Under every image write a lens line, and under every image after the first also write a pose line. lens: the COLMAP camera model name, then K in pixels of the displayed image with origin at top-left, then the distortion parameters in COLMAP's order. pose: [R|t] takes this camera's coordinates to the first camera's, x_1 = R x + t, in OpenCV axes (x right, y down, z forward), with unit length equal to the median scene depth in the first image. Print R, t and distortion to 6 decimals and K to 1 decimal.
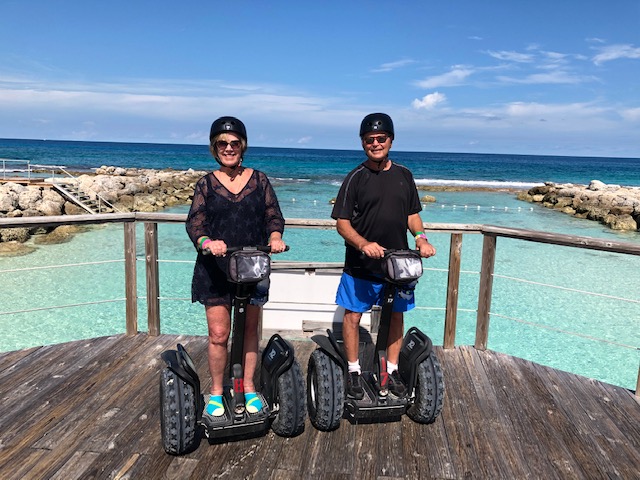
lens RADIAL K [[532.6, 0, 320.0], [0, 532.6, 240.0], [0, 0, 1]] dist [0.002108, -0.009970]
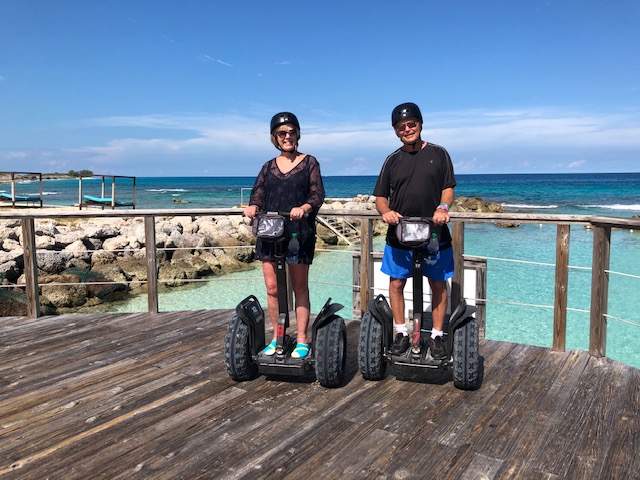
lens RADIAL K [[532.6, 0, 320.0], [0, 532.6, 240.0], [0, 0, 1]] dist [0.002108, -0.009970]
pose [[0.880656, 0.017921, -0.473417, 0.321011], [-0.045742, 0.997832, -0.047317, 0.077772], [0.471542, 0.063325, 0.879567, -0.010063]]
